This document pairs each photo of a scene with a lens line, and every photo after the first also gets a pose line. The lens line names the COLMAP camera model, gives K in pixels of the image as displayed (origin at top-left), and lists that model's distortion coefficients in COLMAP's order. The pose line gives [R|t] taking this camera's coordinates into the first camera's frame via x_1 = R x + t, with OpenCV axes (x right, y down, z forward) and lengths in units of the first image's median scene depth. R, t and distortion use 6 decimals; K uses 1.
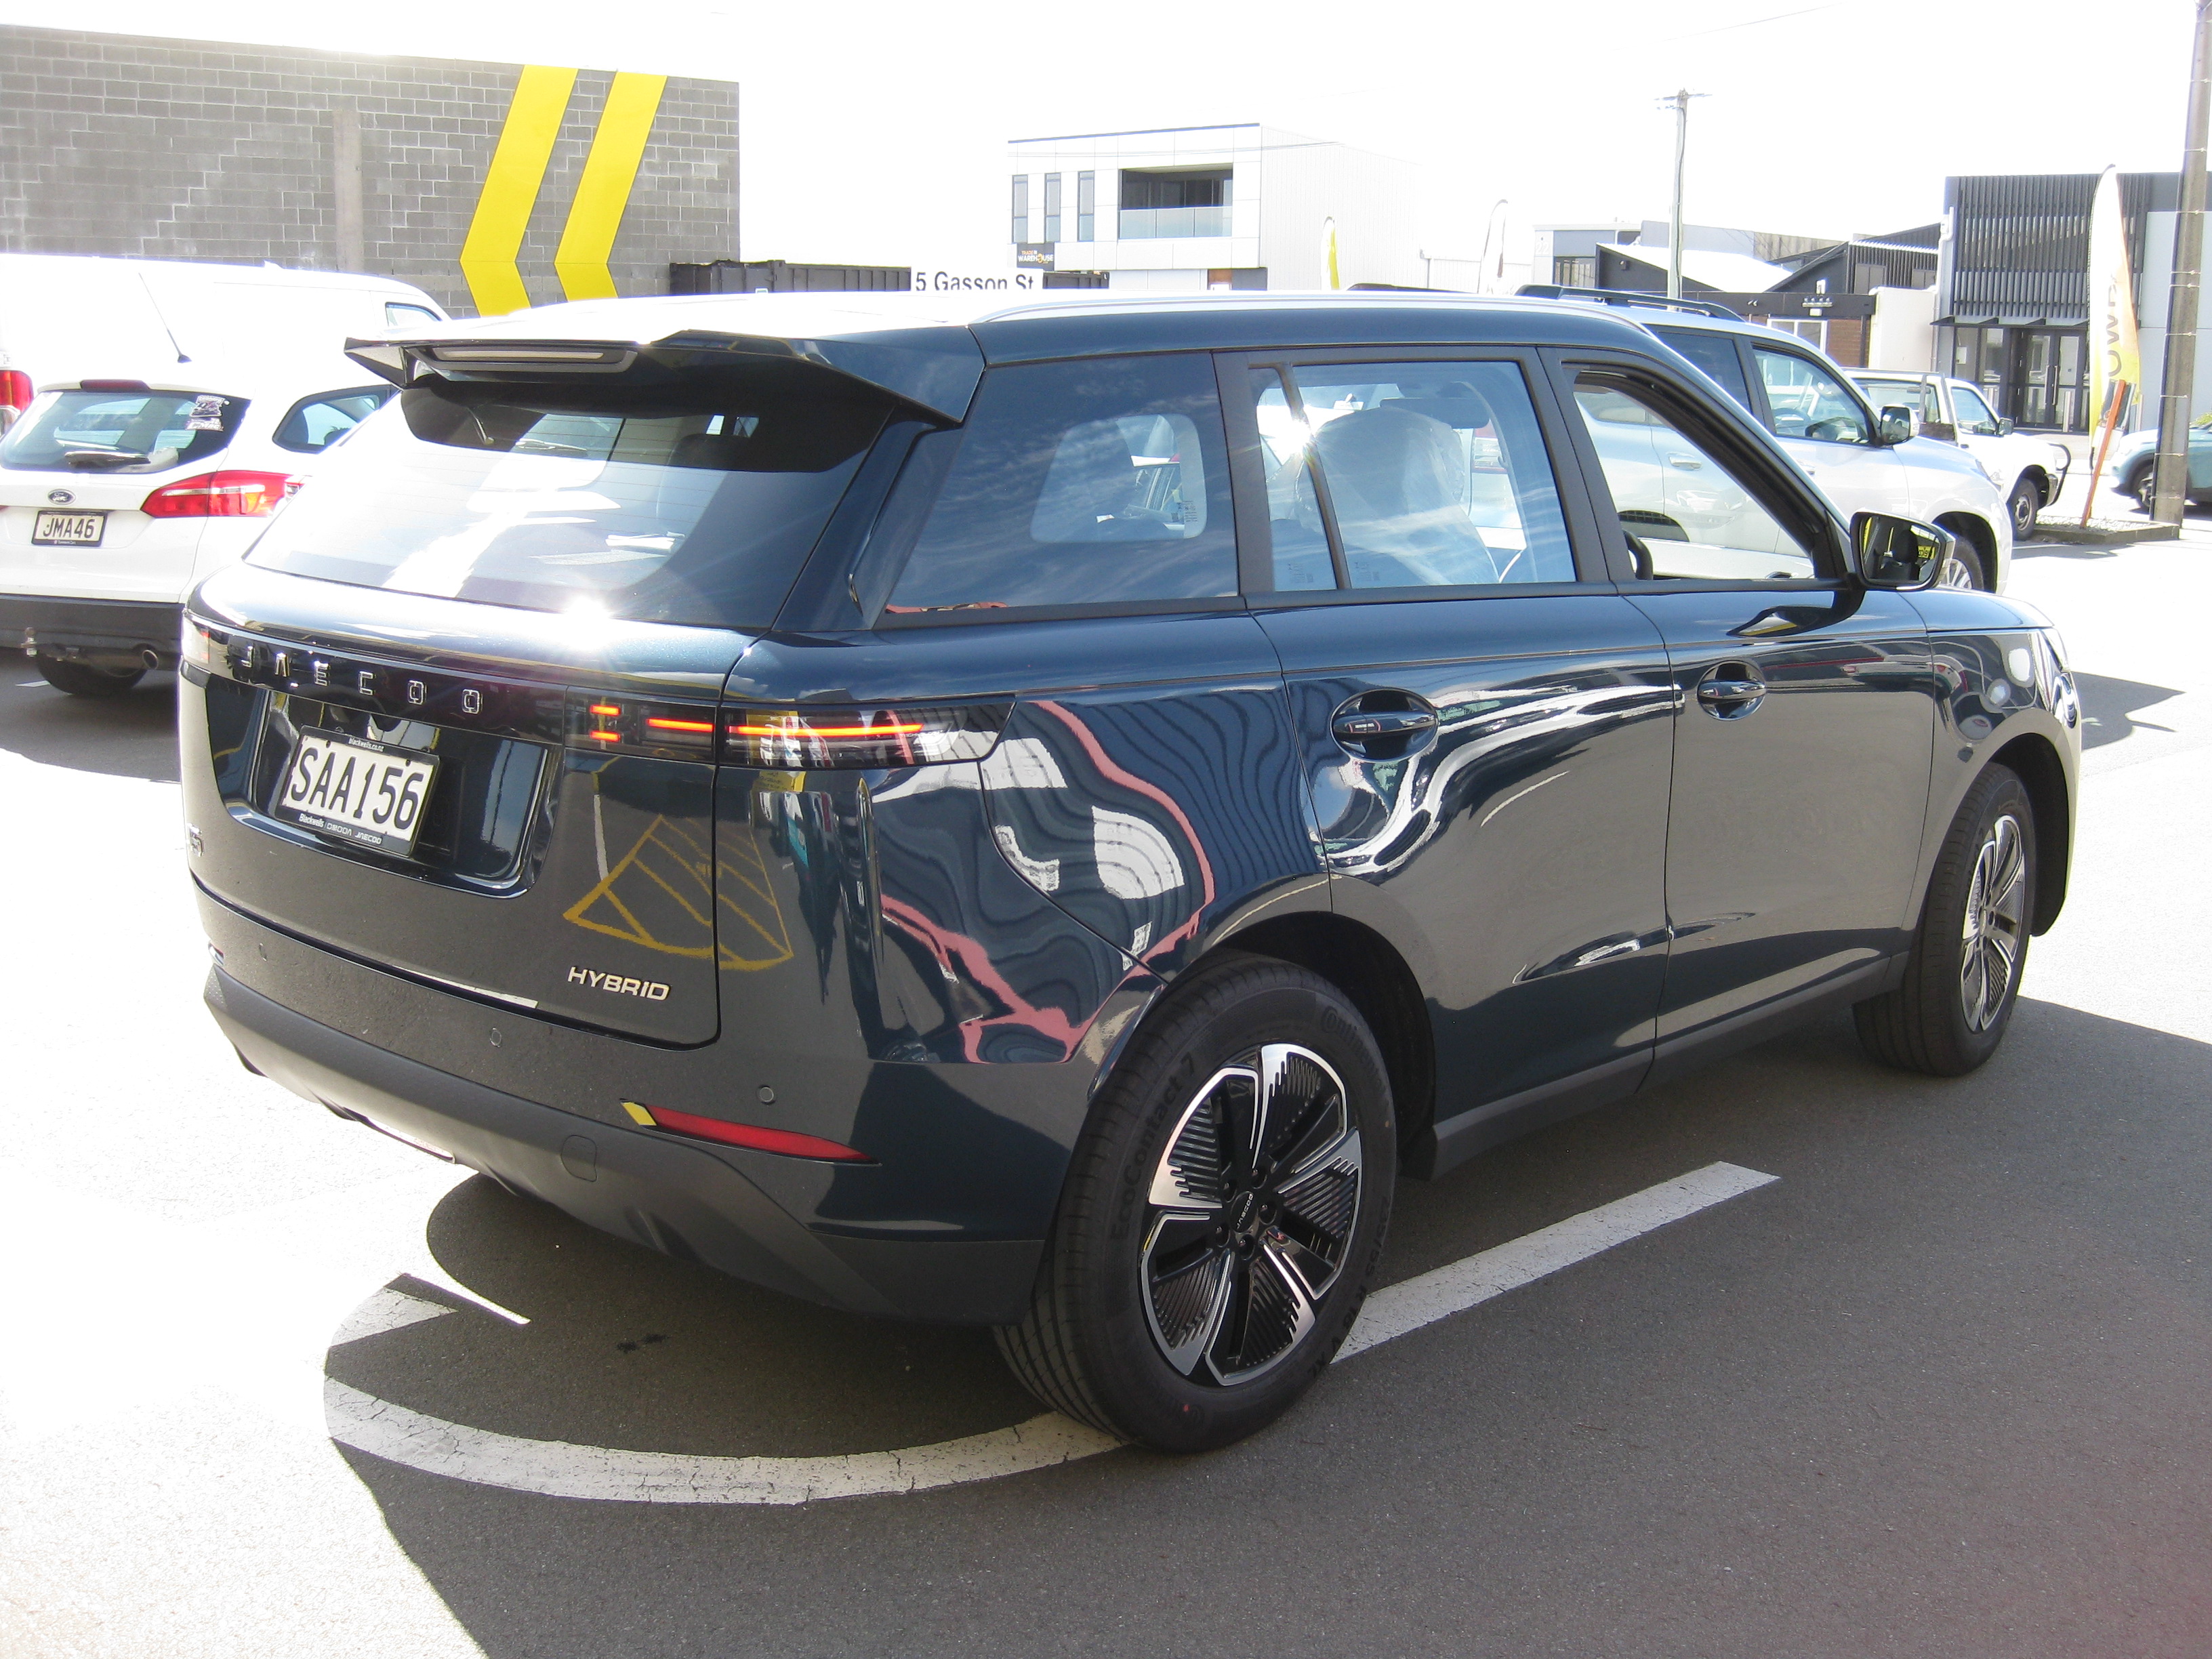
lens RADIAL K [[2445.0, 0, 1140.5], [0, 2445.0, 827.6], [0, 0, 1]] dist [-0.173238, 0.137499]
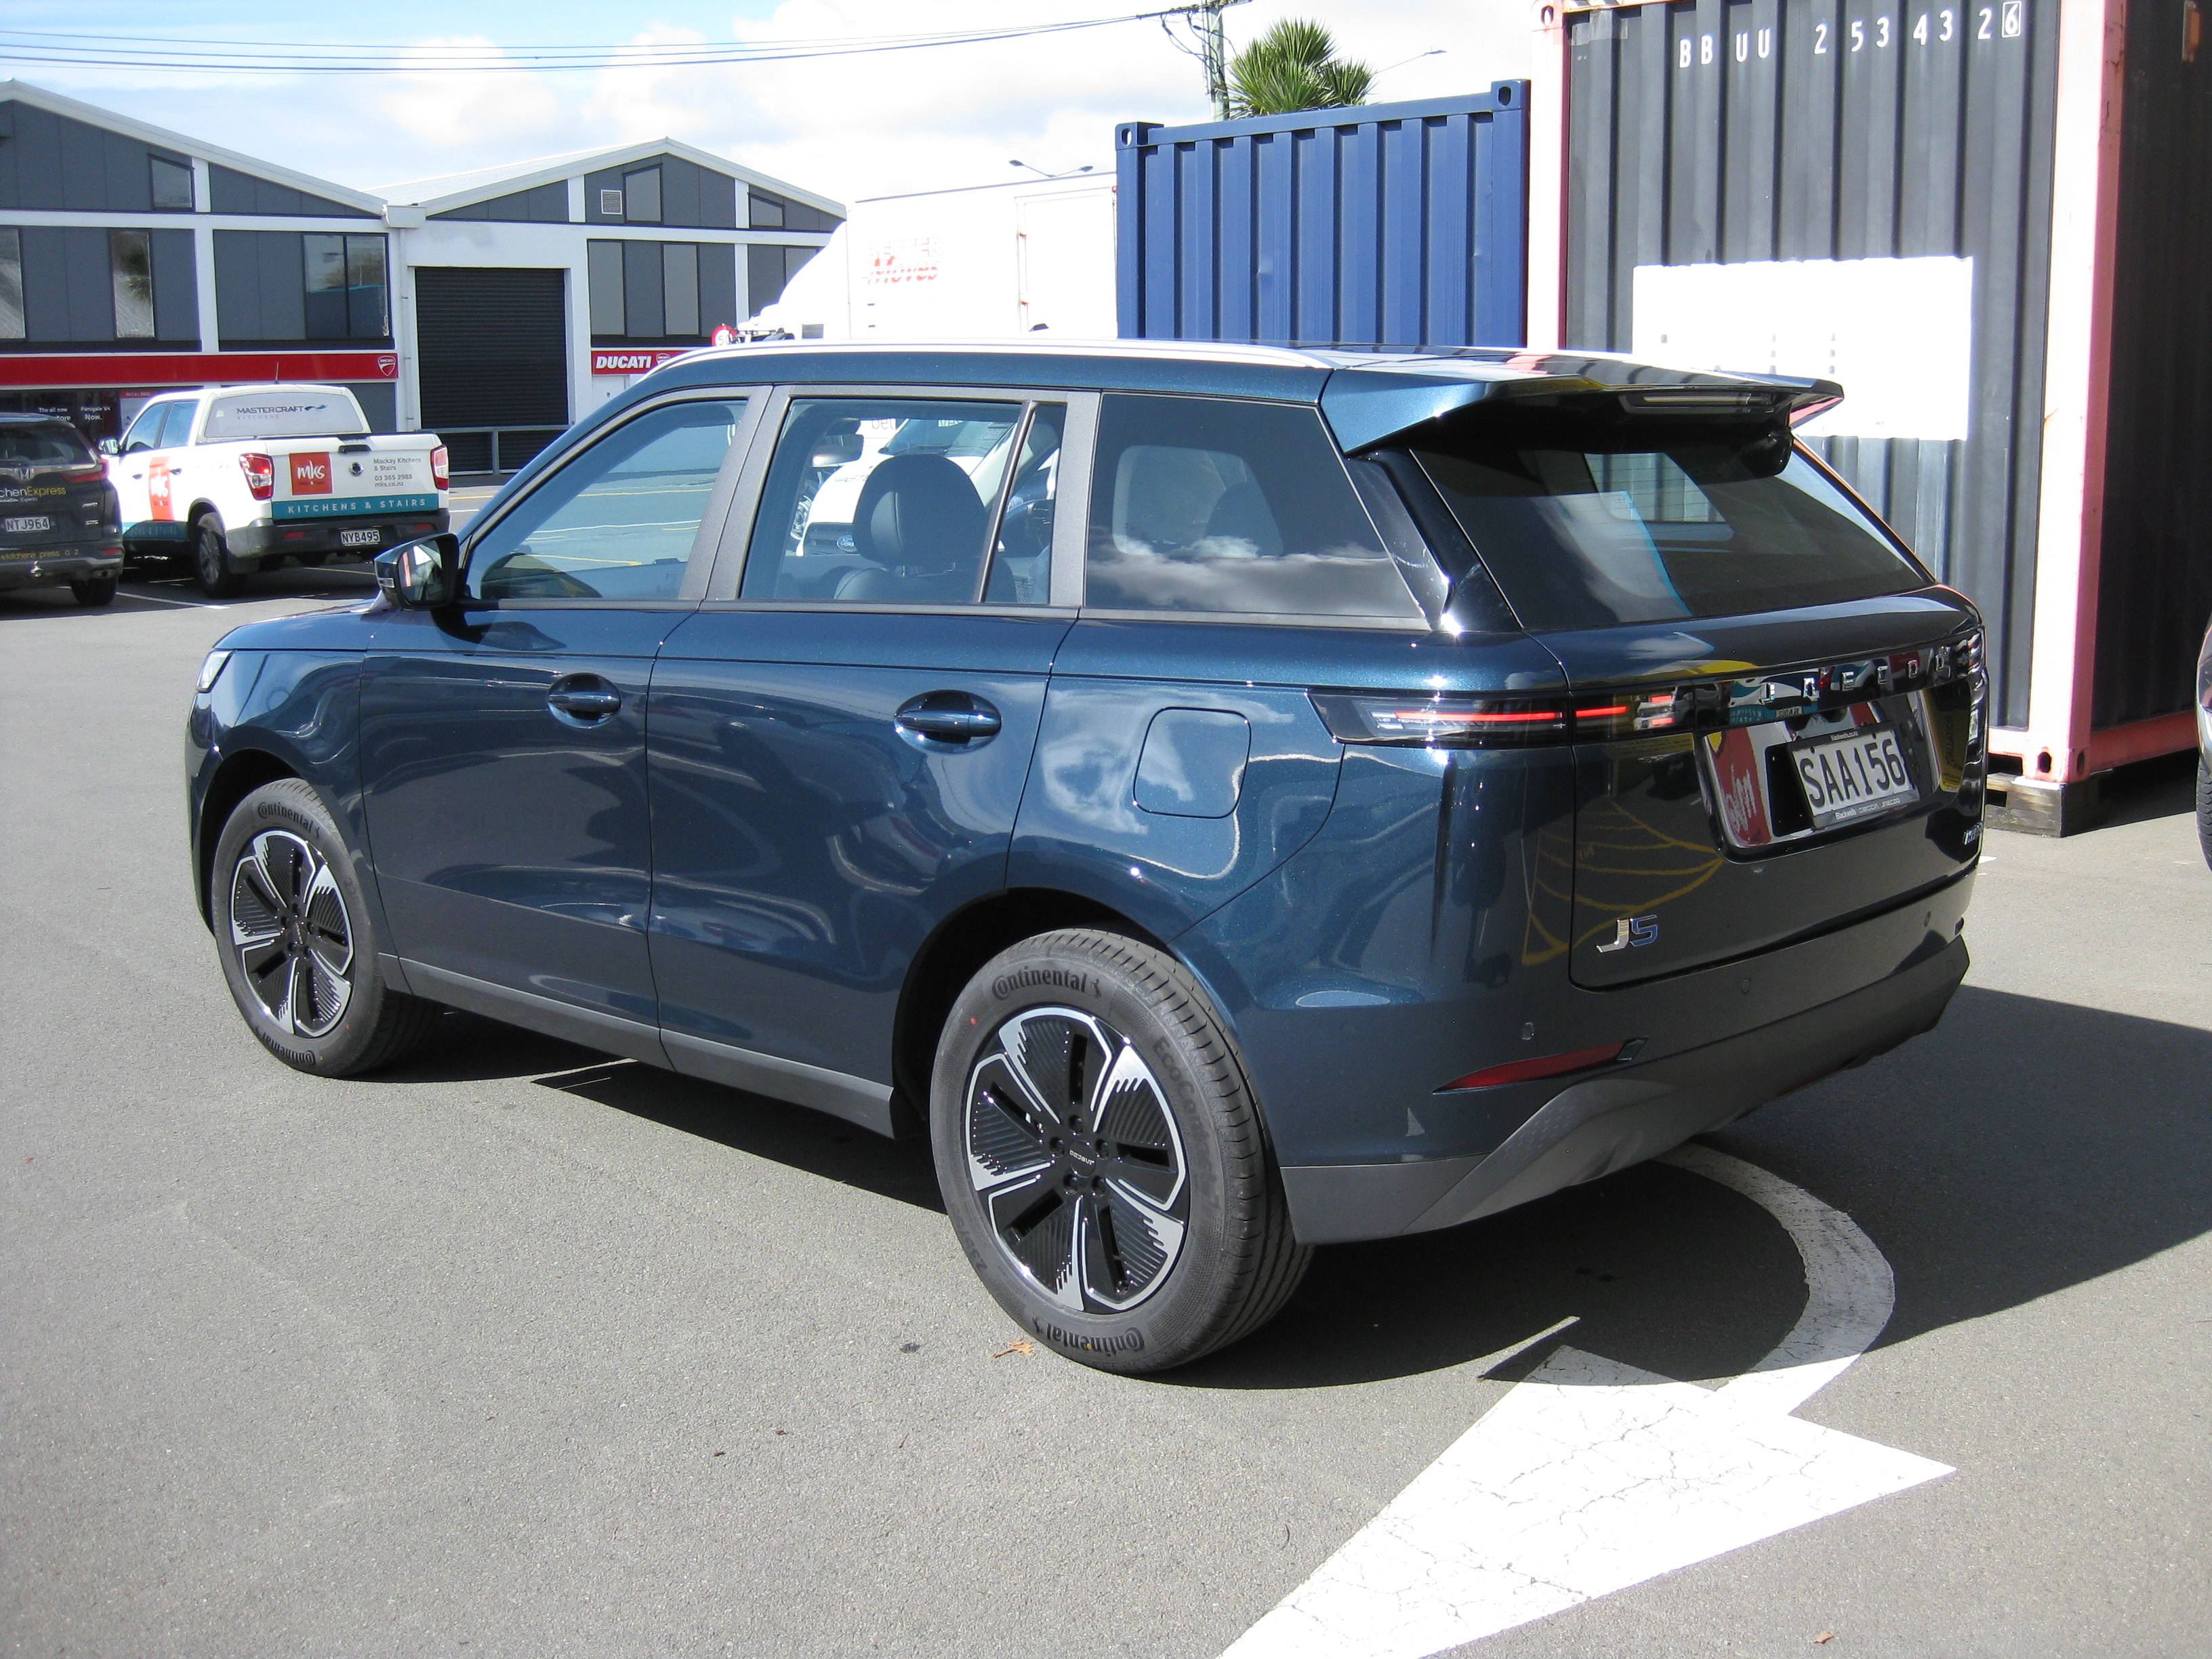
lens RADIAL K [[2445.0, 0, 1140.5], [0, 2445.0, 827.6], [0, 0, 1]] dist [-0.173238, 0.137499]
pose [[0.022179, -0.192367, 0.981072, -1.472032], [0.203904, 0.961557, 0.183931, -0.273439], [-0.978740, 0.195965, 0.060551, 1.266147]]
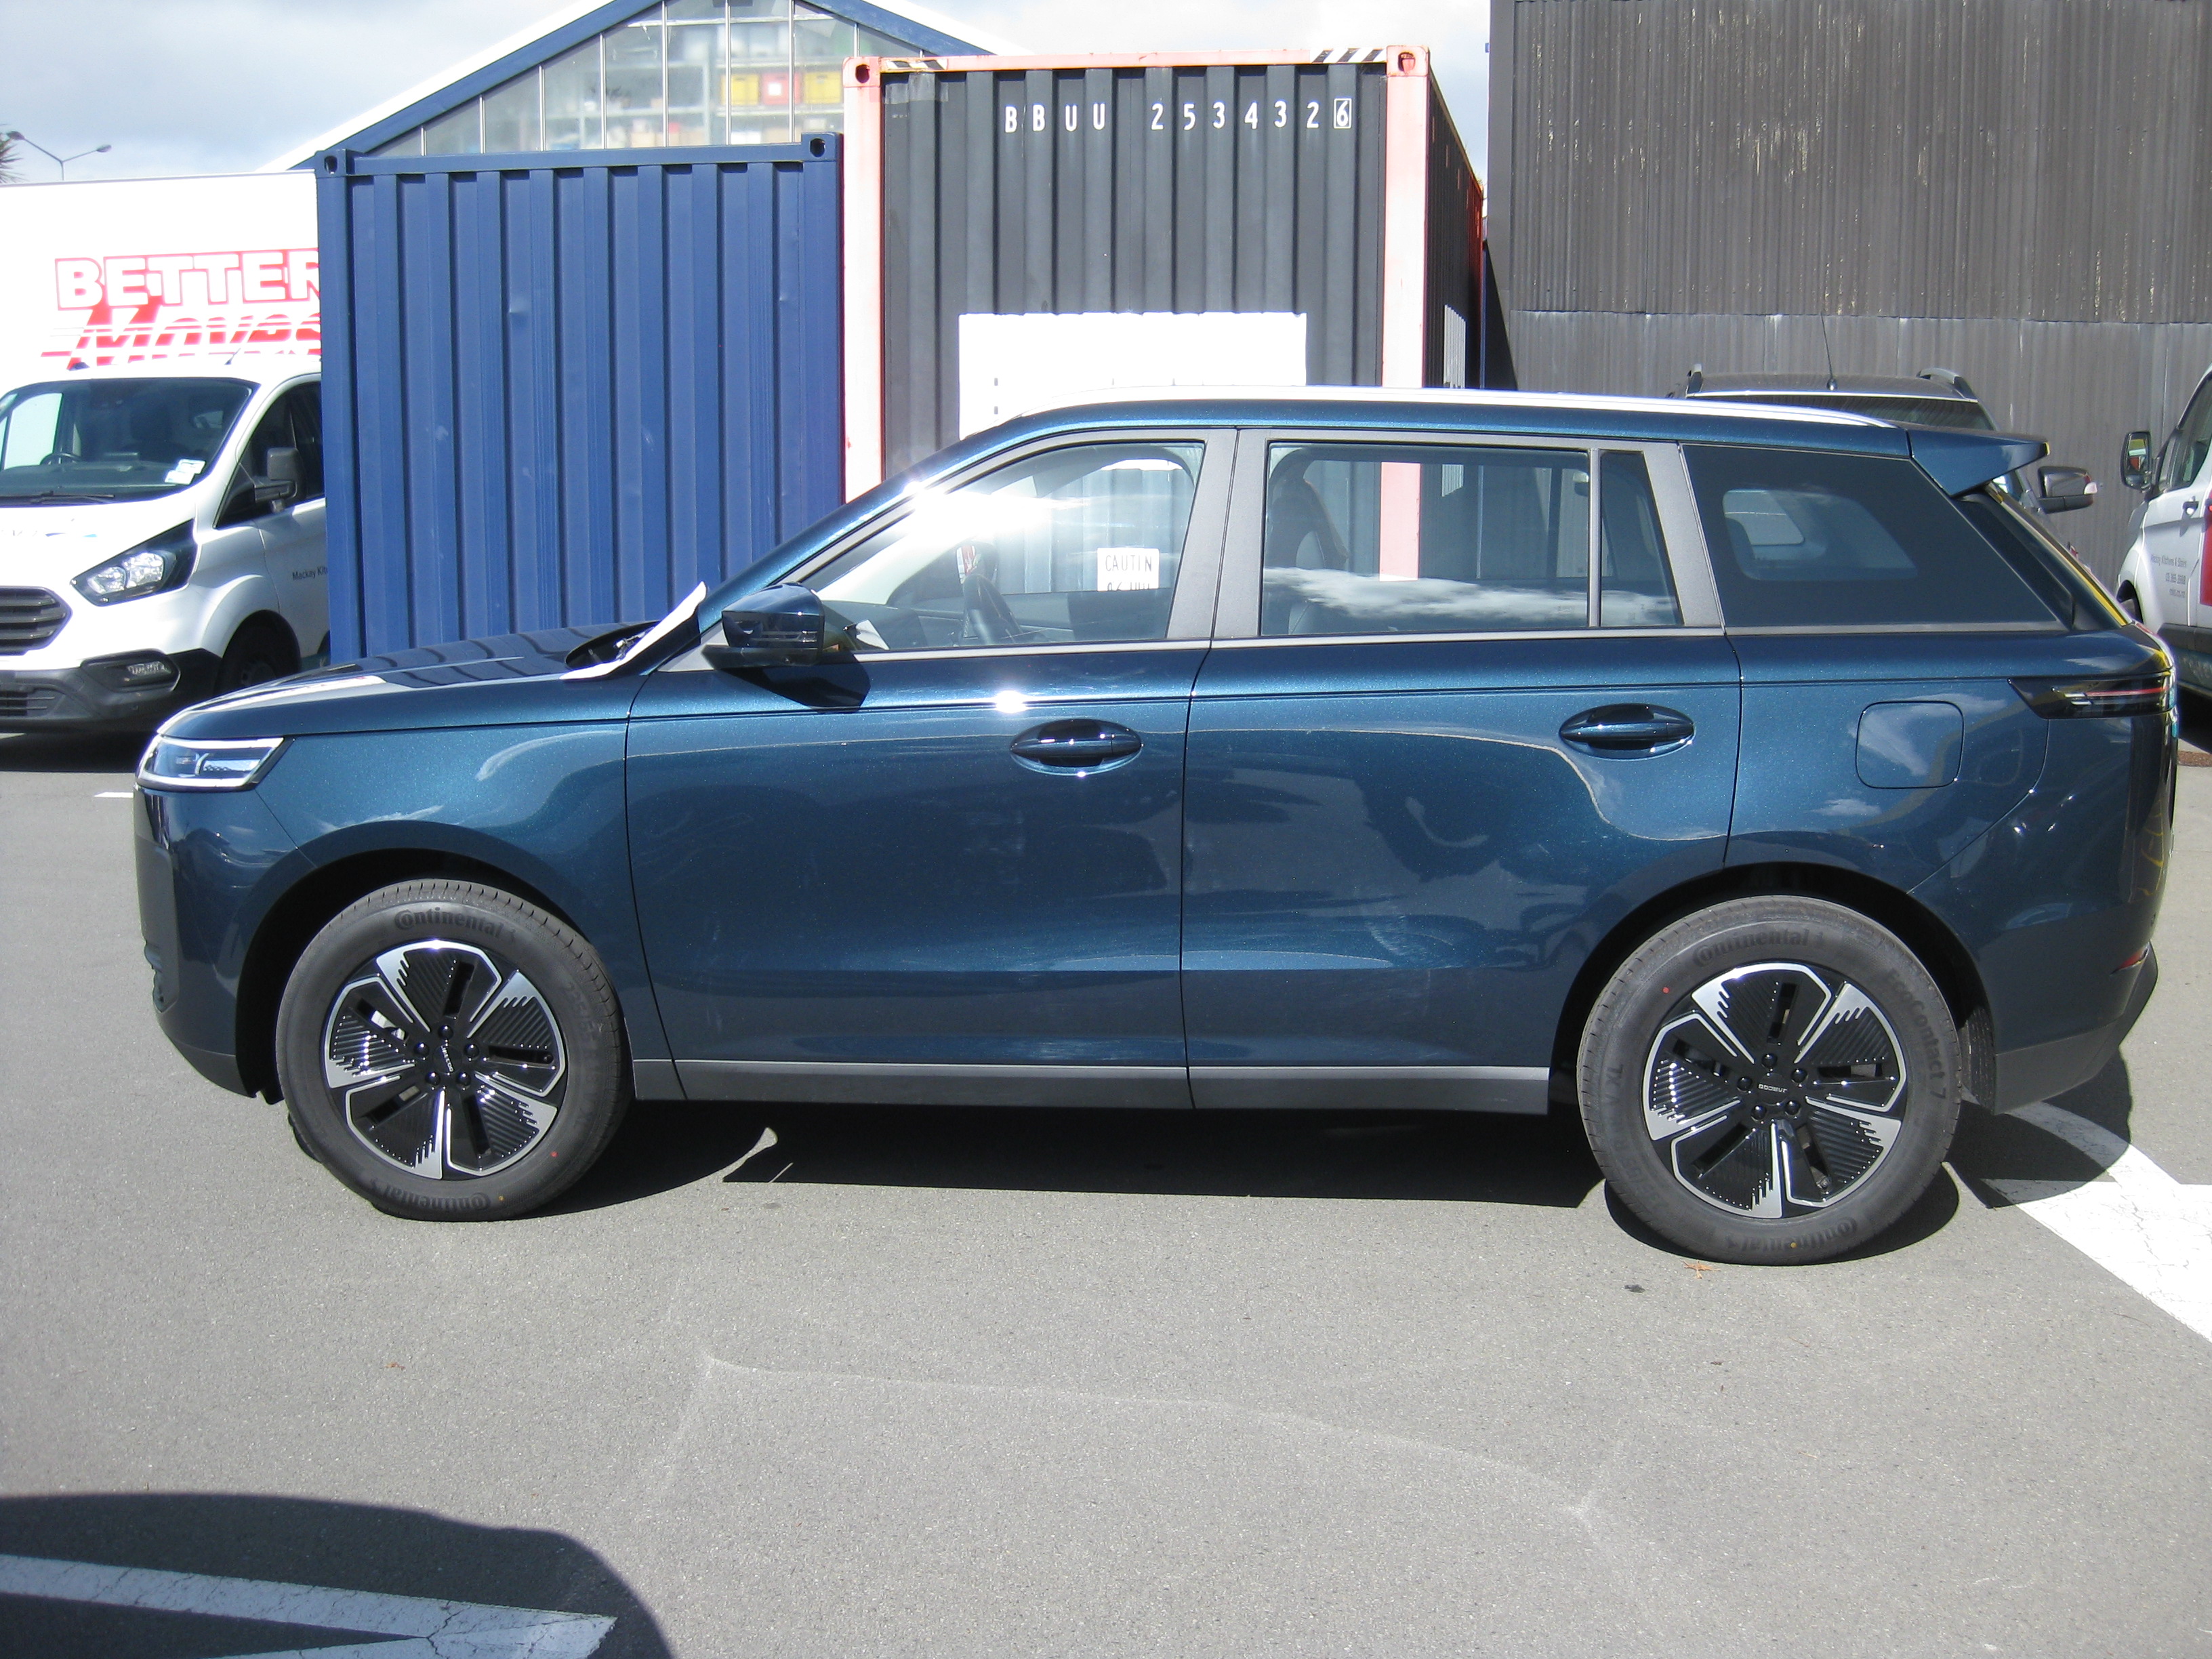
lens RADIAL K [[2445.0, 0, 1140.5], [0, 2445.0, 827.6], [0, 0, 1]] dist [-0.173238, 0.137499]
pose [[-0.581435, -0.149947, 0.799655, -1.222356], [0.149428, 0.946468, 0.286127, -0.499525], [-0.799752, 0.285856, -0.527904, 2.368014]]
